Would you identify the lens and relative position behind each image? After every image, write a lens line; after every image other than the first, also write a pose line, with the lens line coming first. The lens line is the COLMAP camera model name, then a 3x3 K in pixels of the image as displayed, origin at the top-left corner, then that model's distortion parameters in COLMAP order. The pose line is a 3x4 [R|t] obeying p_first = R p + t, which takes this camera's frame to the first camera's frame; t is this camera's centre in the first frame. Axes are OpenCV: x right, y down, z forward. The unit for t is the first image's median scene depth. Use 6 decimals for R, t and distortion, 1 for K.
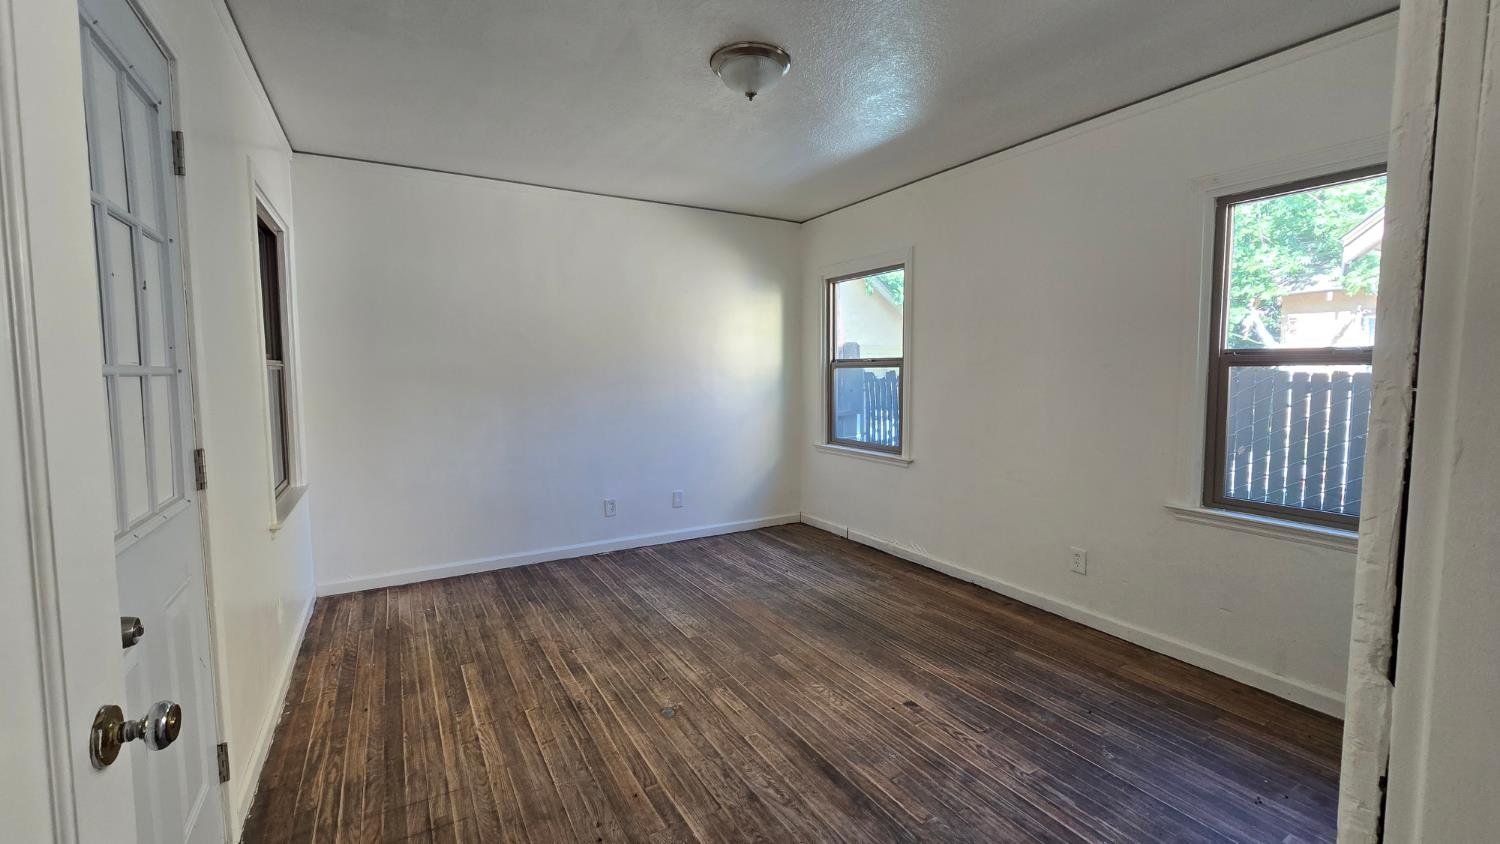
lens RADIAL K [[619.6, 0, 756.1], [0, 619.6, 416.8], [0, 0, 1]] dist [-0.036211, -0.000112]
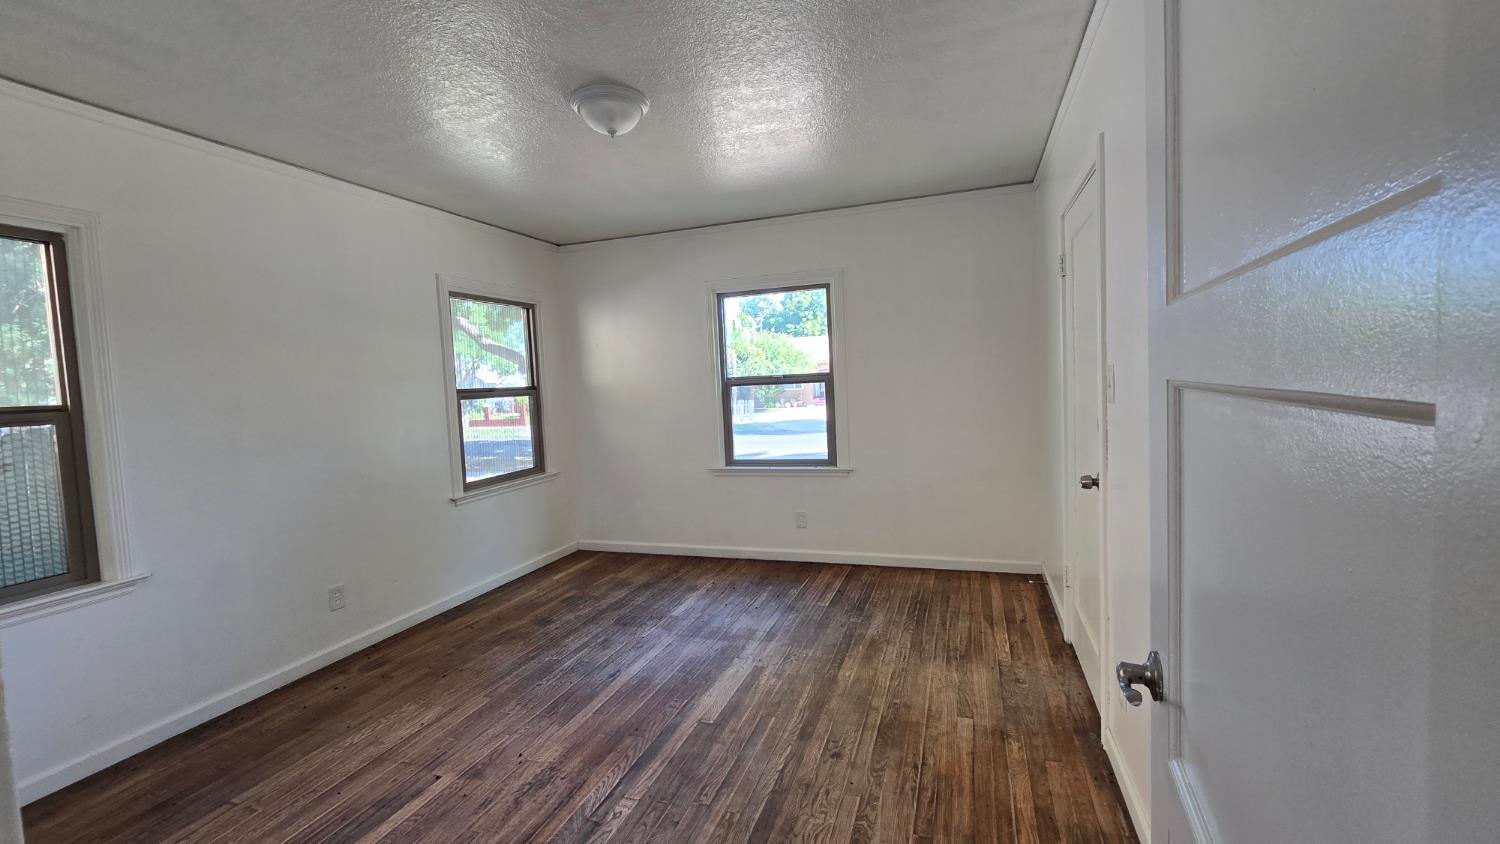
lens RADIAL K [[619.6, 0, 756.1], [0, 619.6, 416.8], [0, 0, 1]] dist [-0.036211, -0.000112]
pose [[0.765097, -0.073028, 0.639761, -0.473508], [0.087372, 0.996133, 0.009218, -0.037492], [-0.637960, 0.048845, 0.768519, 0.244007]]
